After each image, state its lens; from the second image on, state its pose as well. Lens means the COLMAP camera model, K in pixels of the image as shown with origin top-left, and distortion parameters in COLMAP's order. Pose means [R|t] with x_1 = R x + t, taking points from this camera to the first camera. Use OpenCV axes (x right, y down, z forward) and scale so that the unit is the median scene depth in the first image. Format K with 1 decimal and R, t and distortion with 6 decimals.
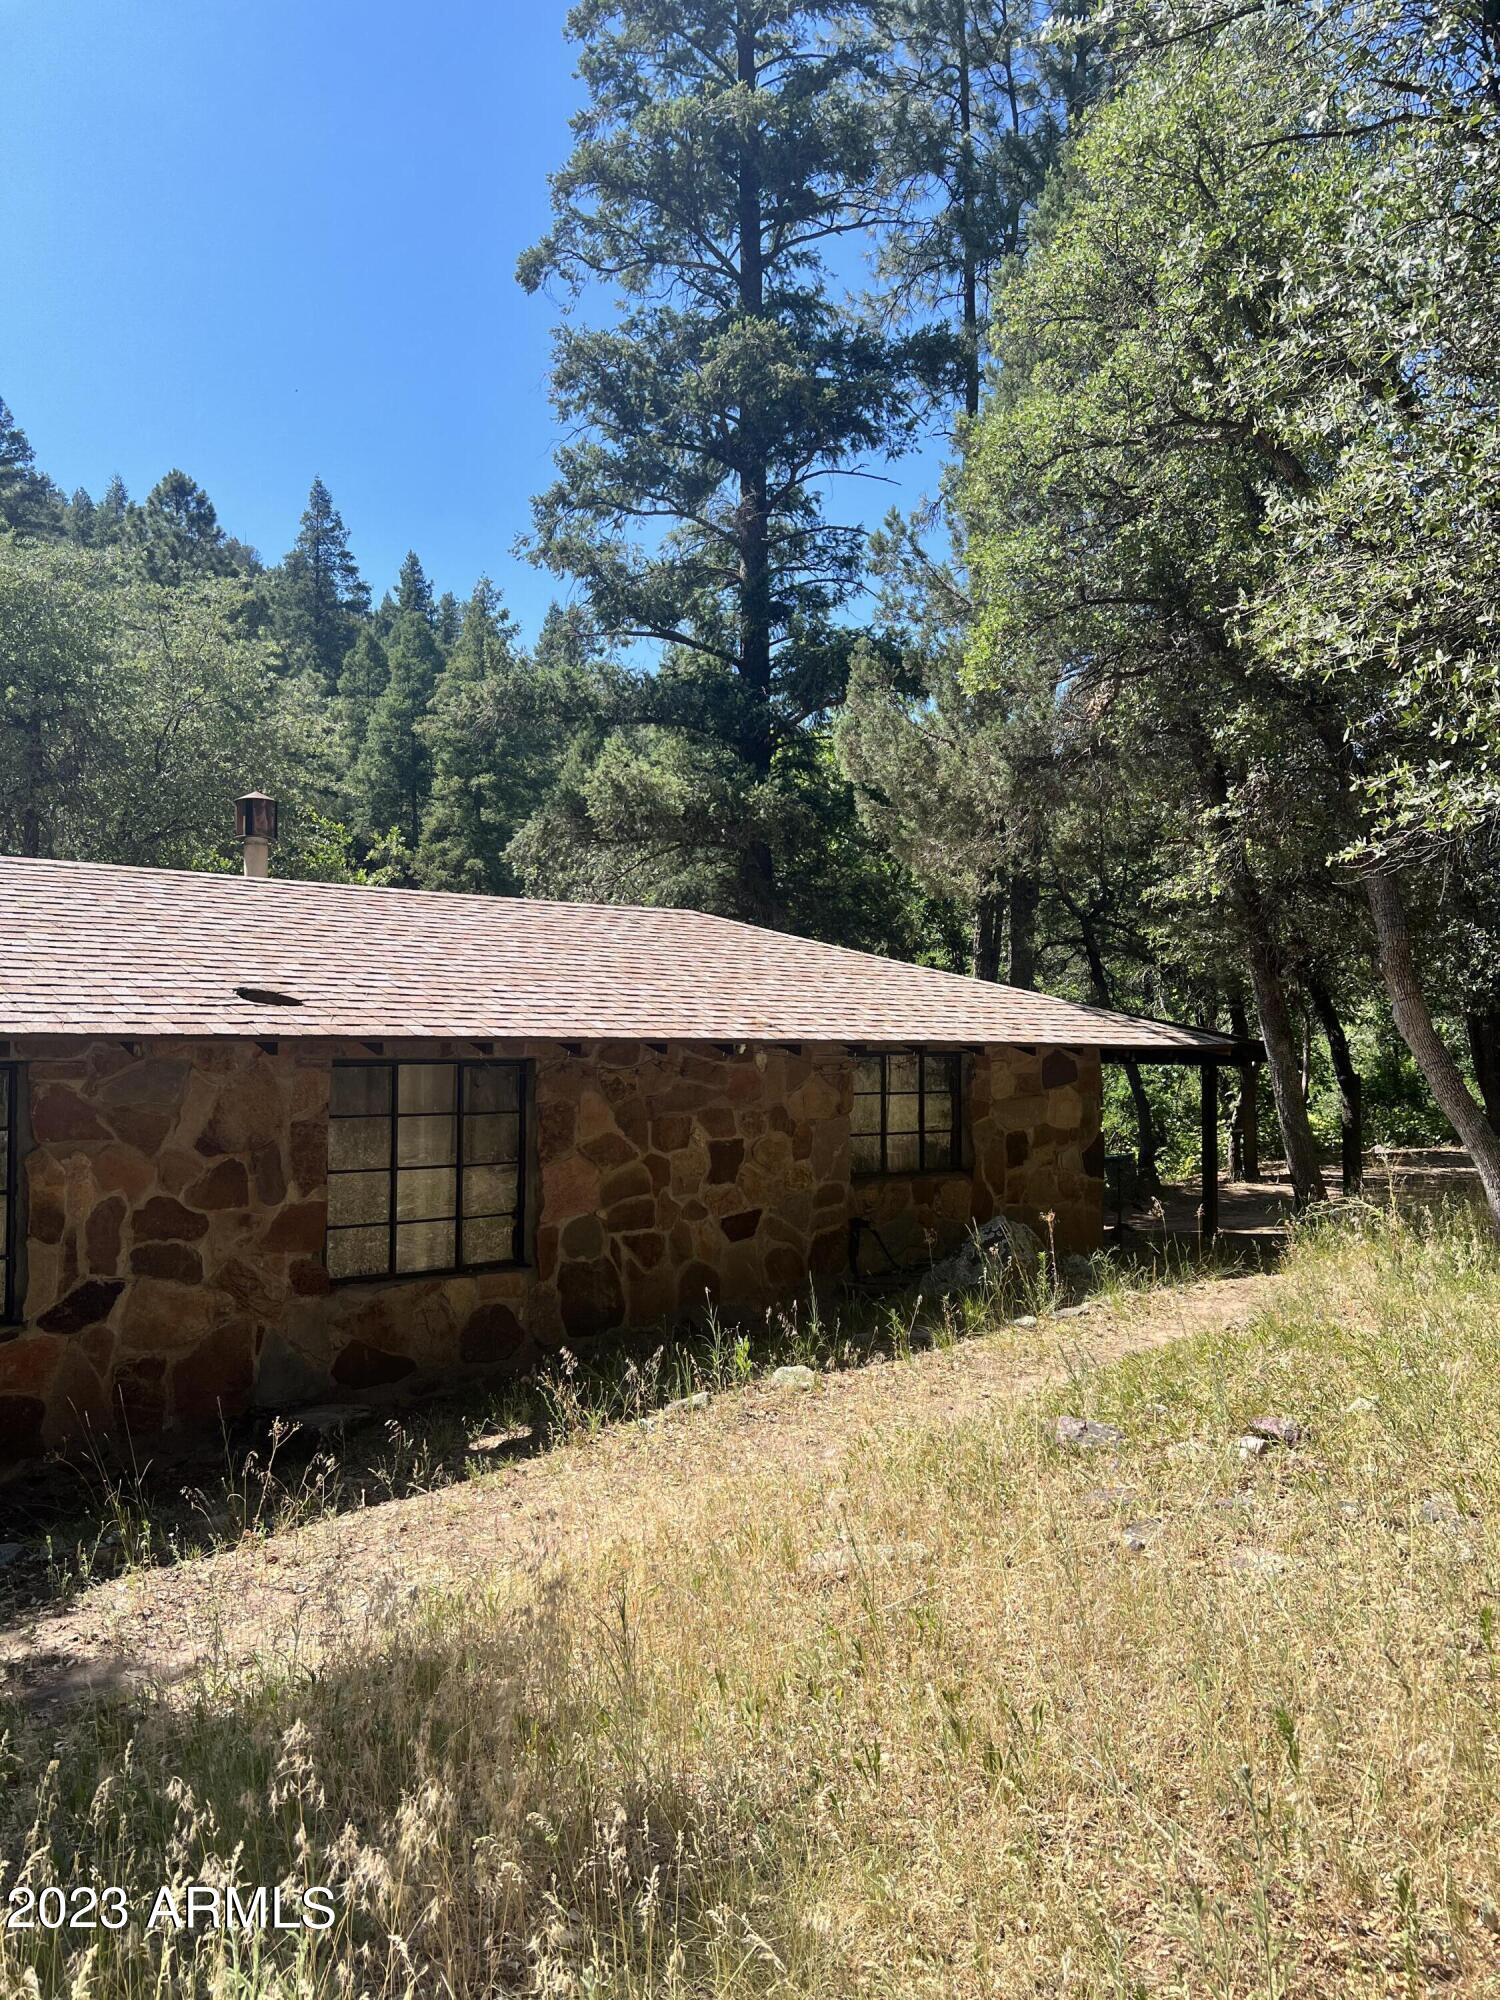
lens RADIAL K [[1503.6, 0, 749.4], [0, 1503.6, 996.3], [0, 0, 1]] dist [0.054714, -0.077486]
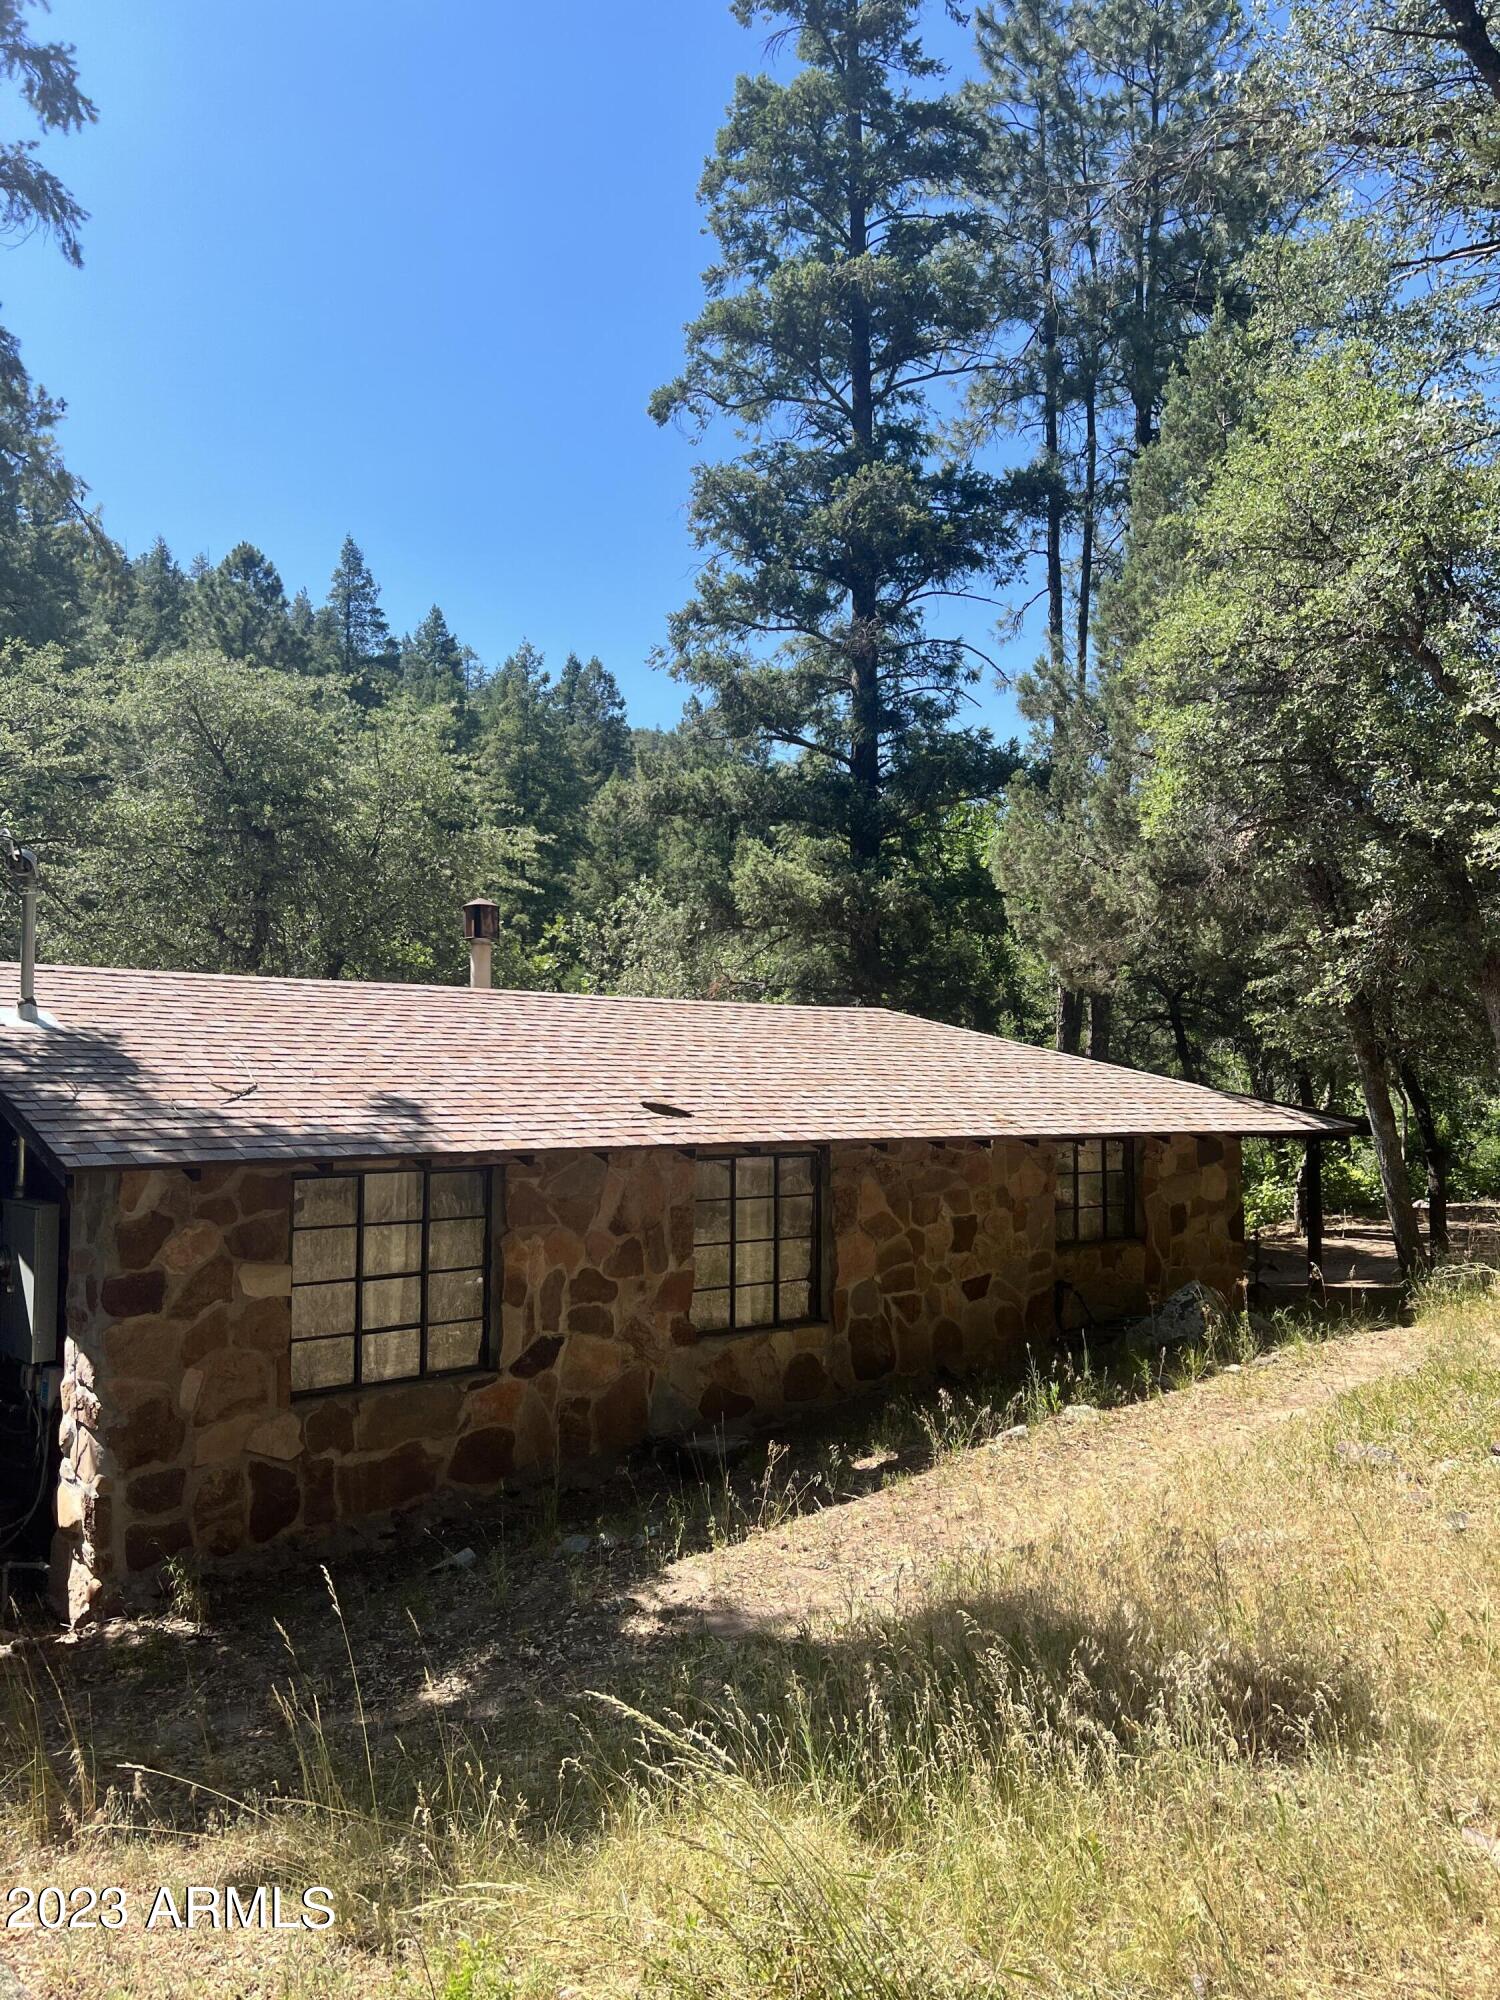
lens RADIAL K [[1503.6, 0, 761.9], [0, 1503.6, 1000.8], [0, 0, 1]] dist [0.054714, -0.077486]
pose [[0.999822, 0.003702, 0.018519, -0.125204], [-0.003286, 0.999743, -0.022452, -0.030208], [-0.018597, 0.022387, 0.999576, -0.127013]]
